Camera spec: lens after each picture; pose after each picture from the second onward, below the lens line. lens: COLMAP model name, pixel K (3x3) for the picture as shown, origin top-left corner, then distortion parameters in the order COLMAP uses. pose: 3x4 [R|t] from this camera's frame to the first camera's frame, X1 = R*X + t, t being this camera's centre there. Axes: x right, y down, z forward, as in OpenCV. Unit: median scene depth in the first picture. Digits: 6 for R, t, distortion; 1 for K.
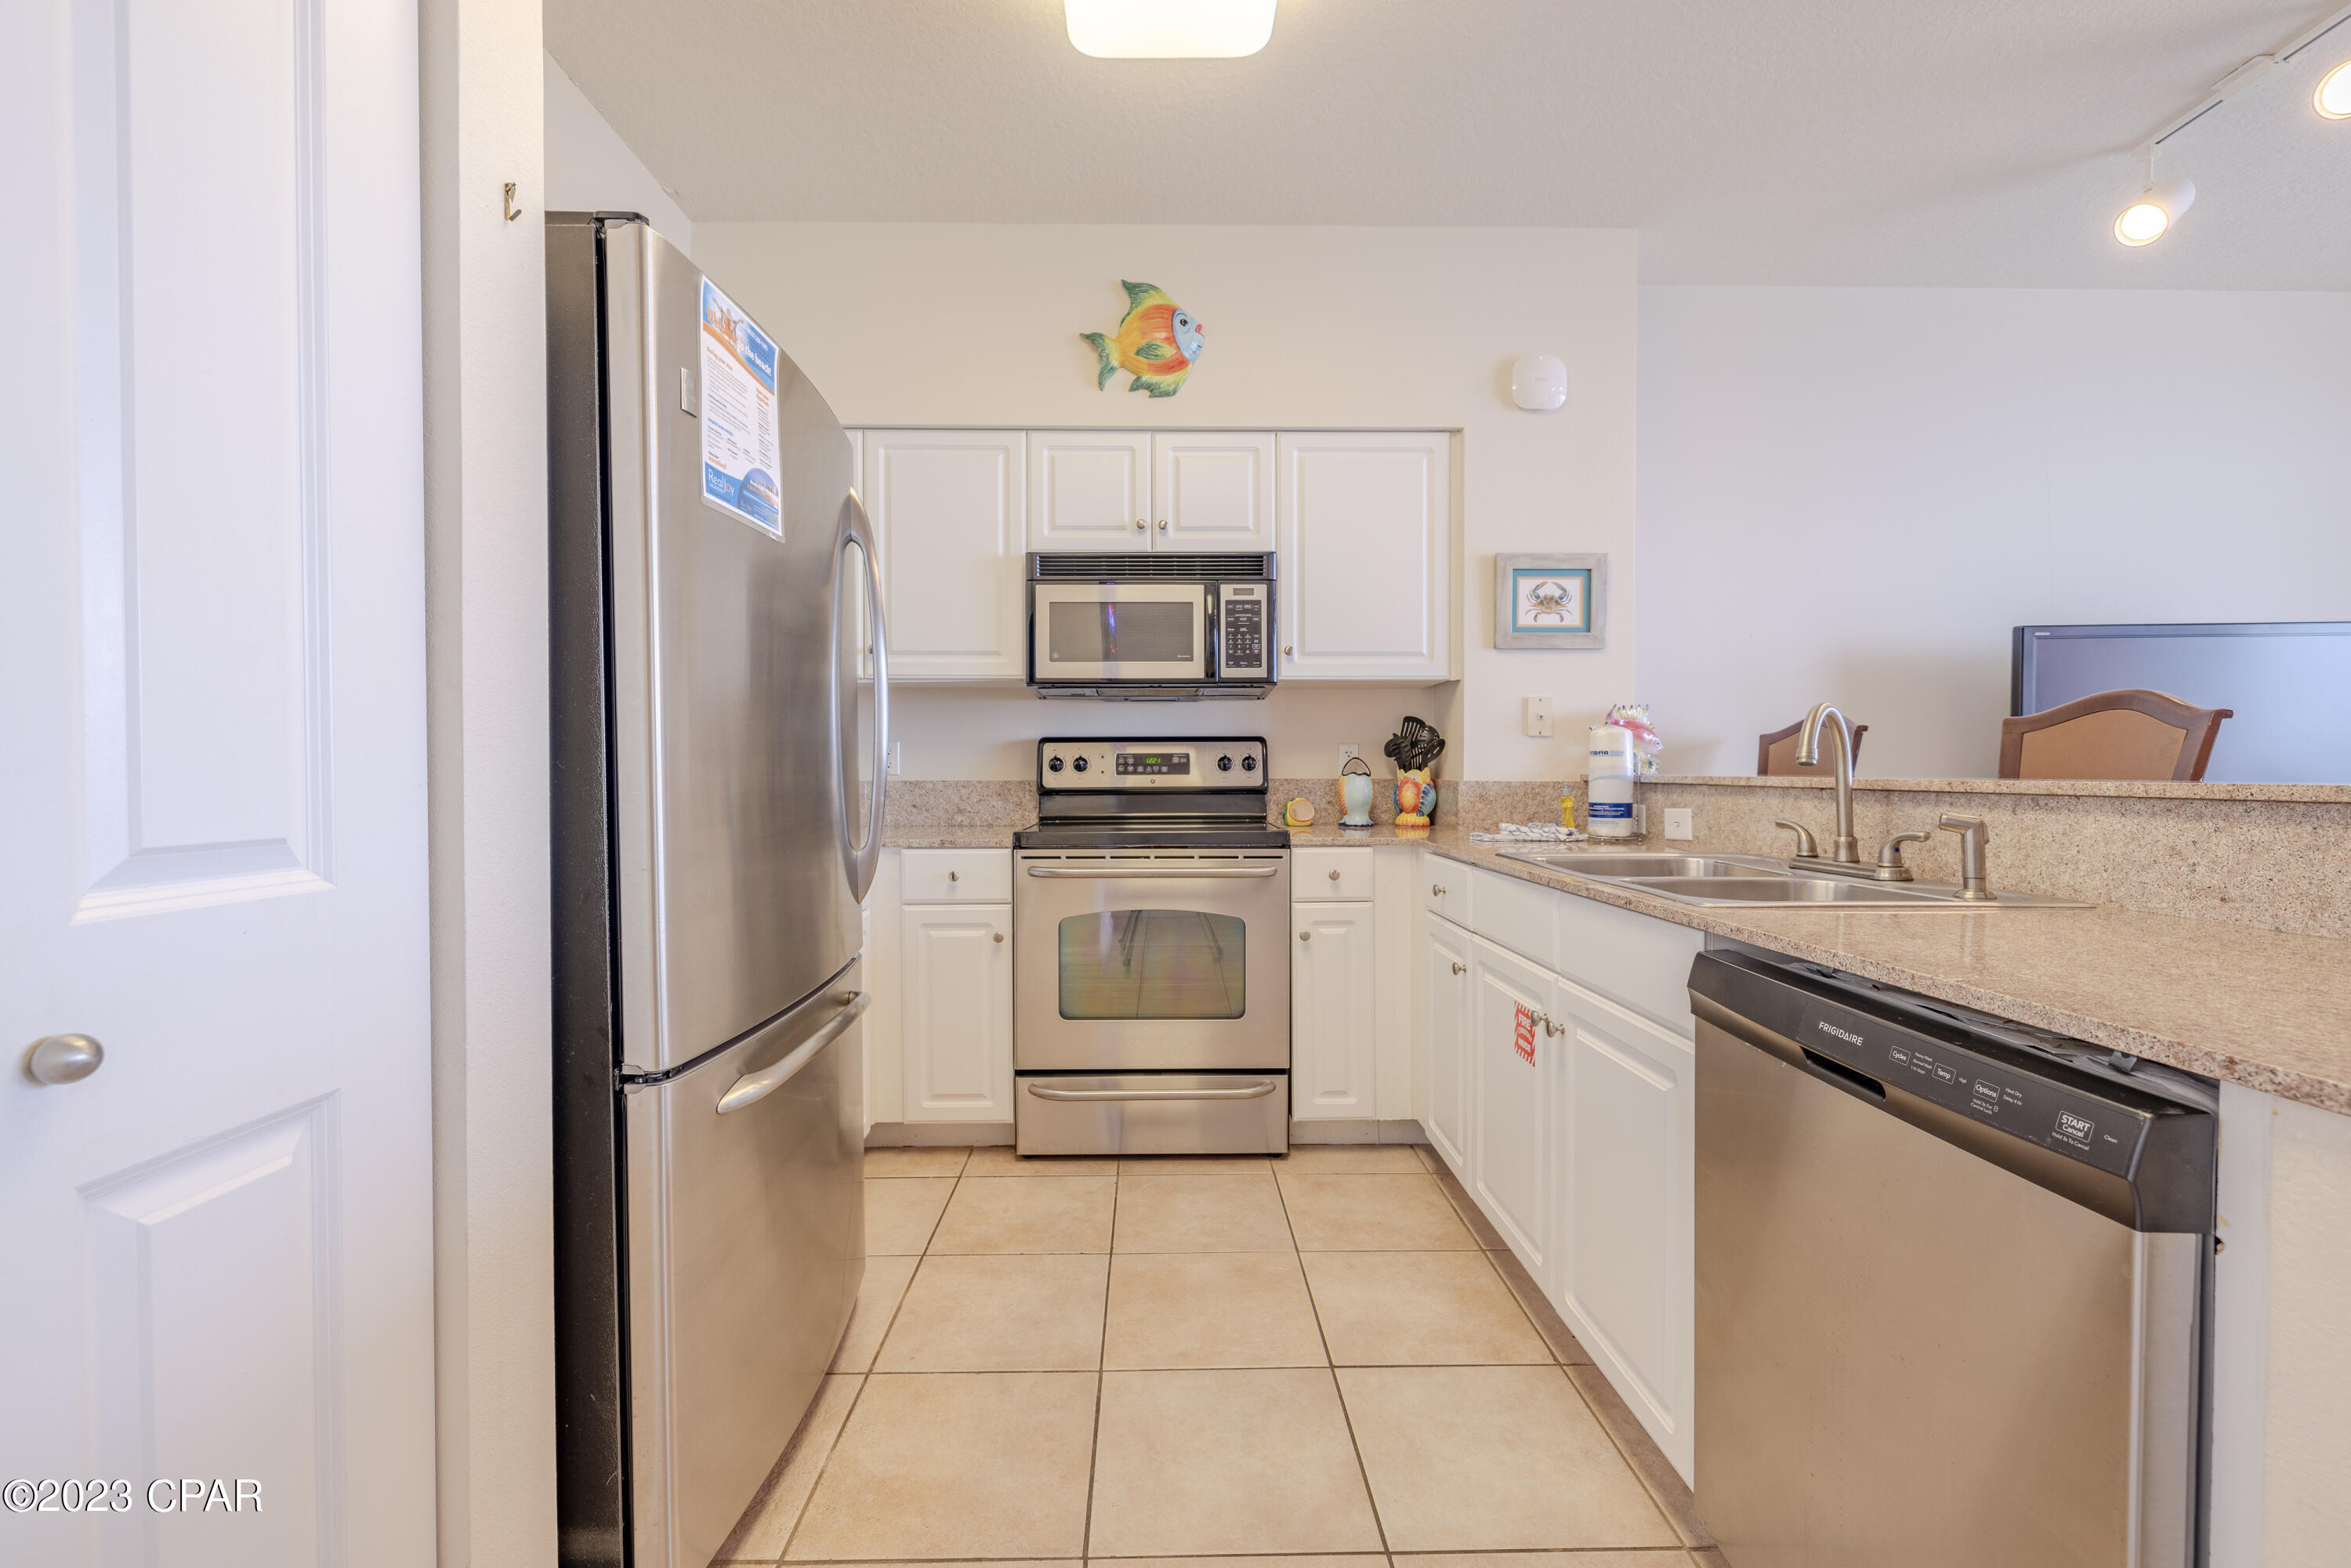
lens RADIAL K [[983.0, 0, 1180.3], [0, 983.0, 787.5], [0, 0, 1]] dist [0.000074, -0.000514]
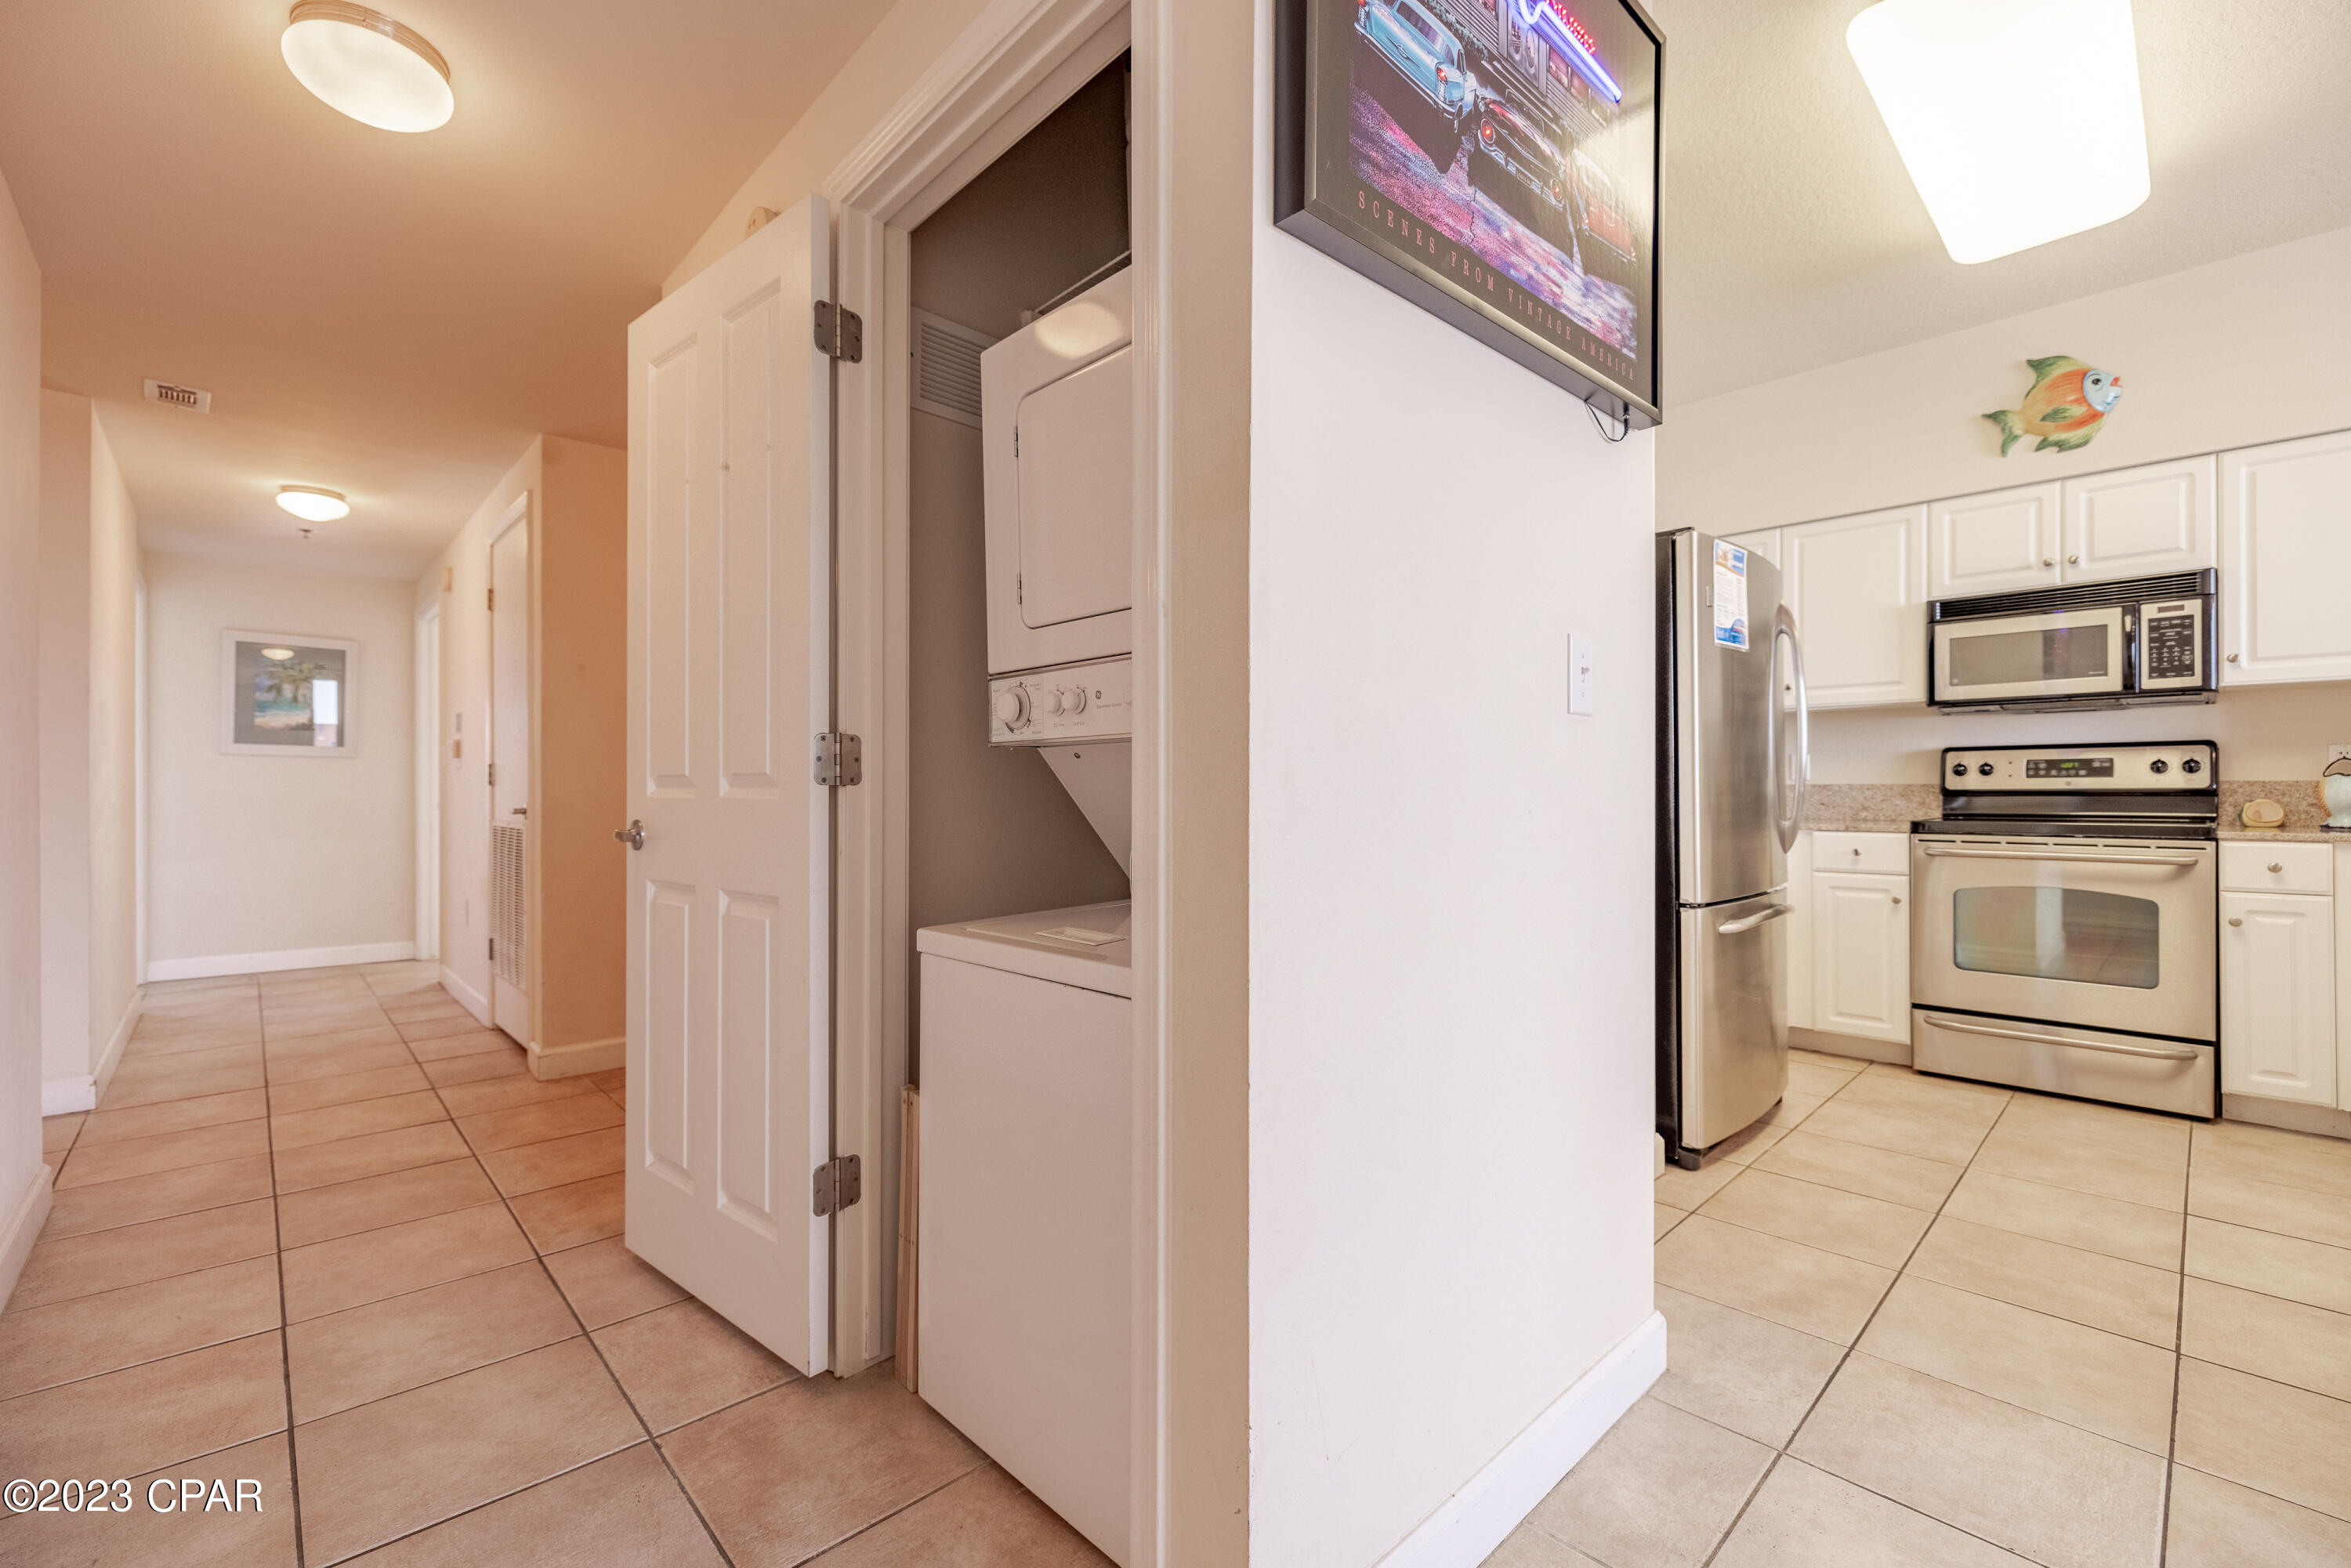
lens RADIAL K [[983.0, 0, 1180.3], [0, 983.0, 787.5], [0, 0, 1]] dist [0.000074, -0.000514]
pose [[0.669455, -0.001061, -0.742852, 0.138146], [-0.011852, 0.999856, -0.012109, 0.025932], [0.742758, 0.016910, 0.669346, -0.546981]]
